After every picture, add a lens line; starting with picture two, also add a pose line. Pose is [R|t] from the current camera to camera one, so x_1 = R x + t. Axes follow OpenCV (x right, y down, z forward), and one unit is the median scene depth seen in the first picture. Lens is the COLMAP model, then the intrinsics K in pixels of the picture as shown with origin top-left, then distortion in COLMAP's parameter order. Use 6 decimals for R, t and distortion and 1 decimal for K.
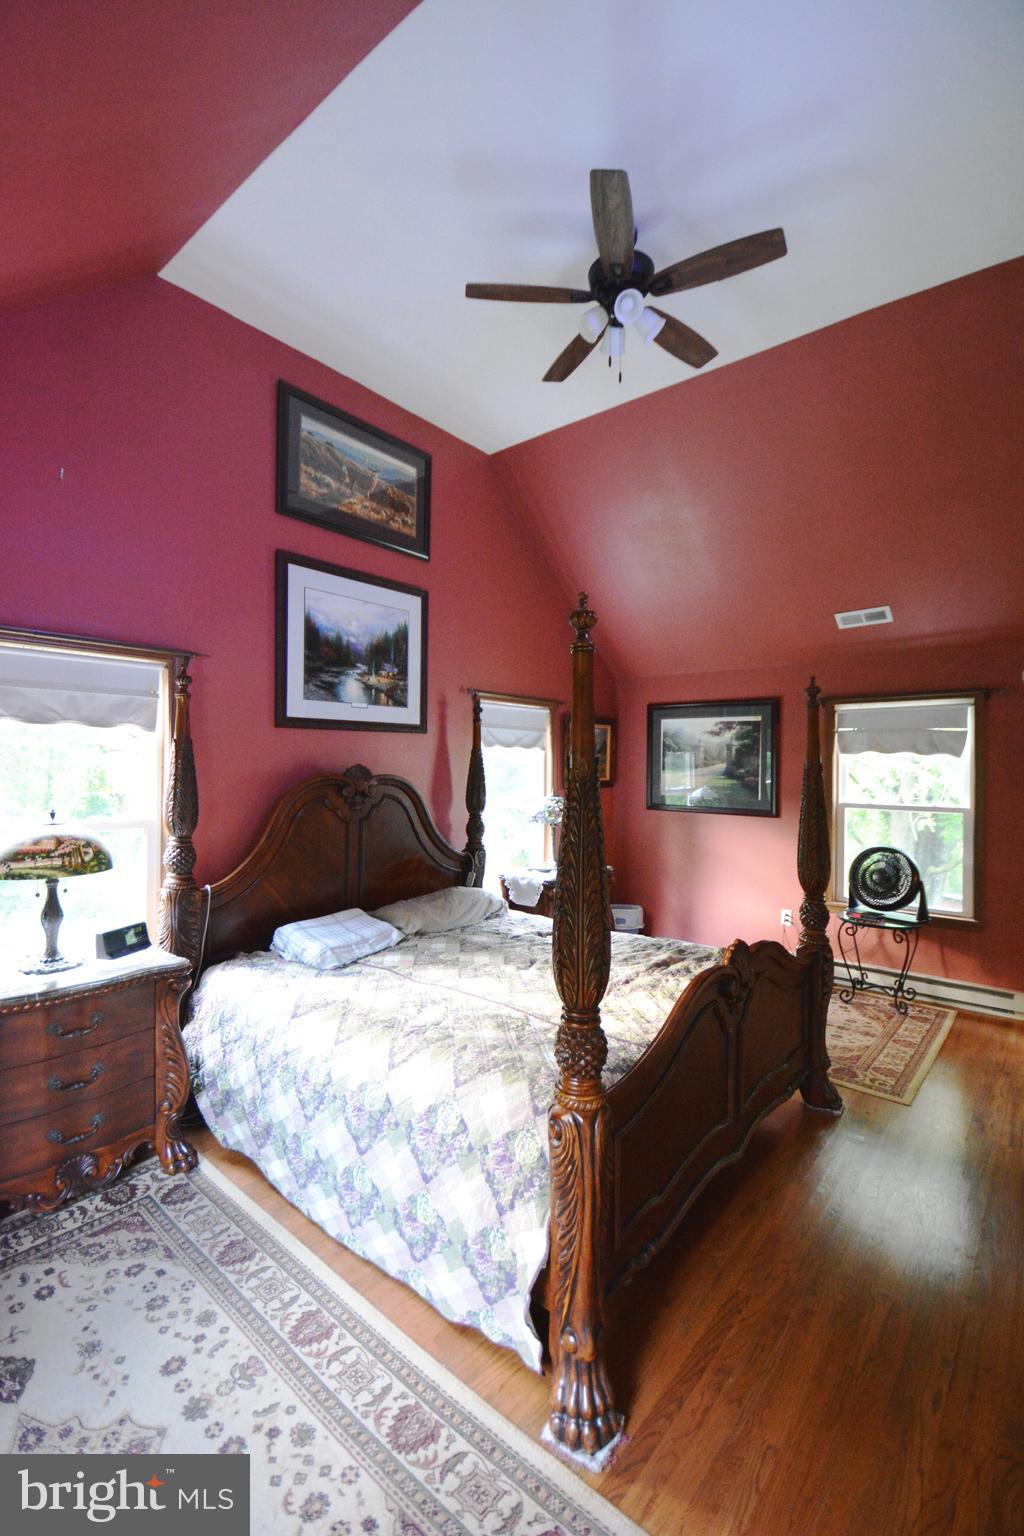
lens RADIAL K [[676.3, 0, 511.6], [0, 676.3, 749.5], [0, 0, 1]] dist [0.004177, -0.014842]
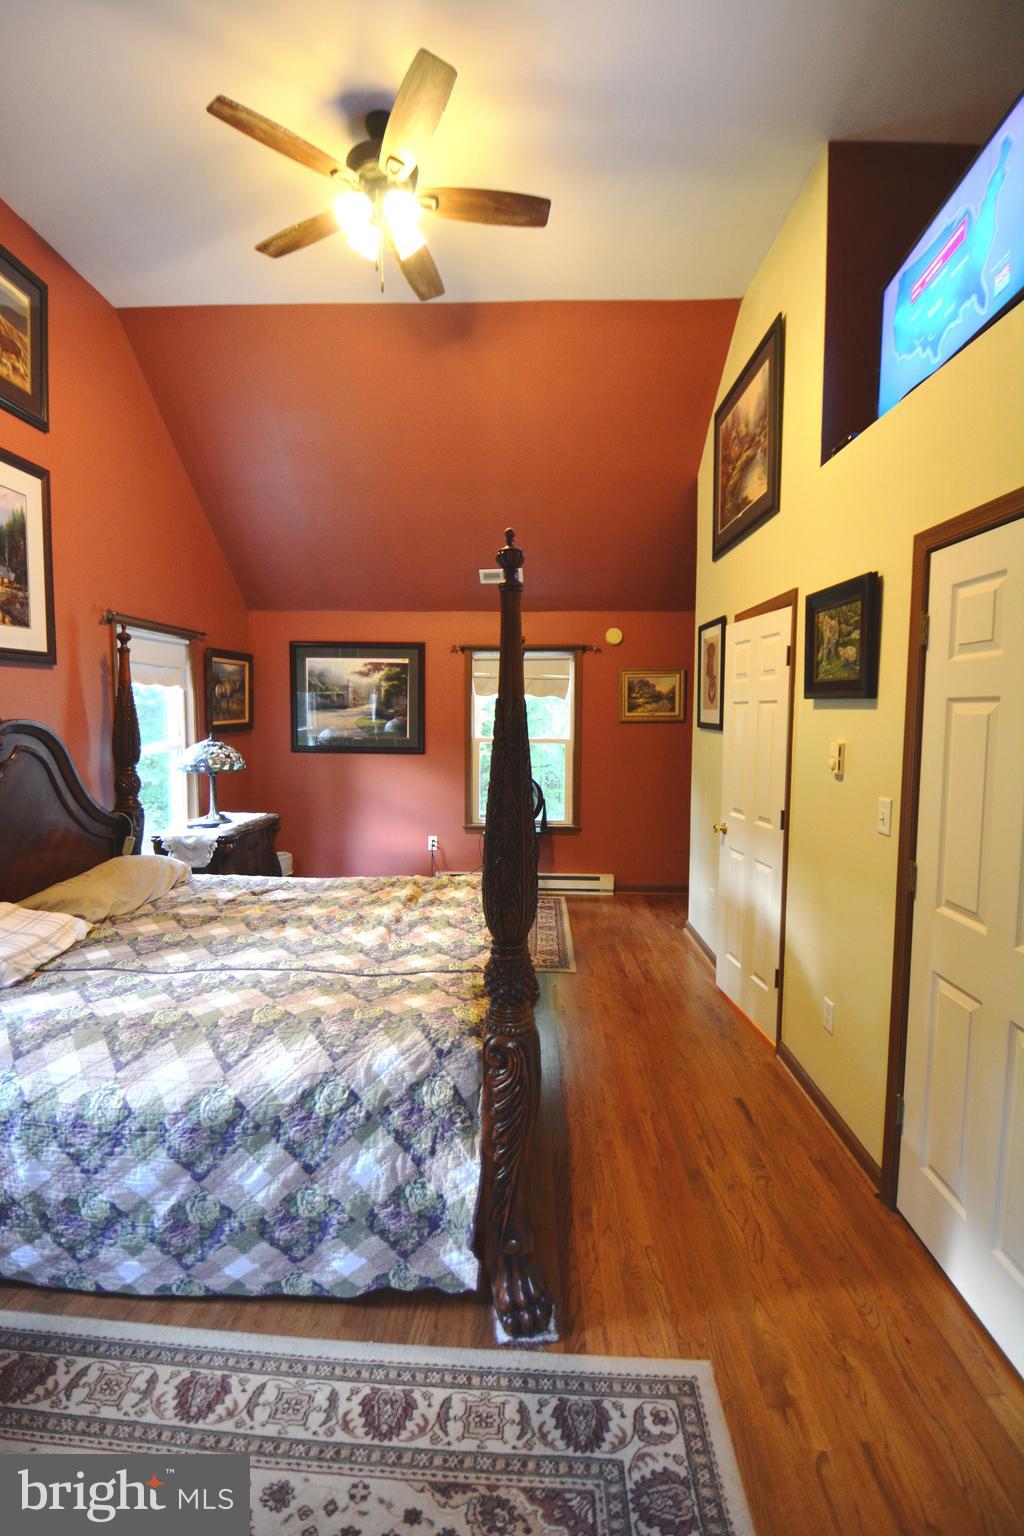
lens RADIAL K [[676.3, 0, 509.9], [0, 676.3, 752.5], [0, 0, 1]] dist [0.004177, -0.014842]
pose [[0.786989, -0.045543, 0.615284, -0.236254], [-0.010457, 0.996144, 0.087109, 0.003782], [-0.616879, -0.074988, 0.783478, 0.096862]]
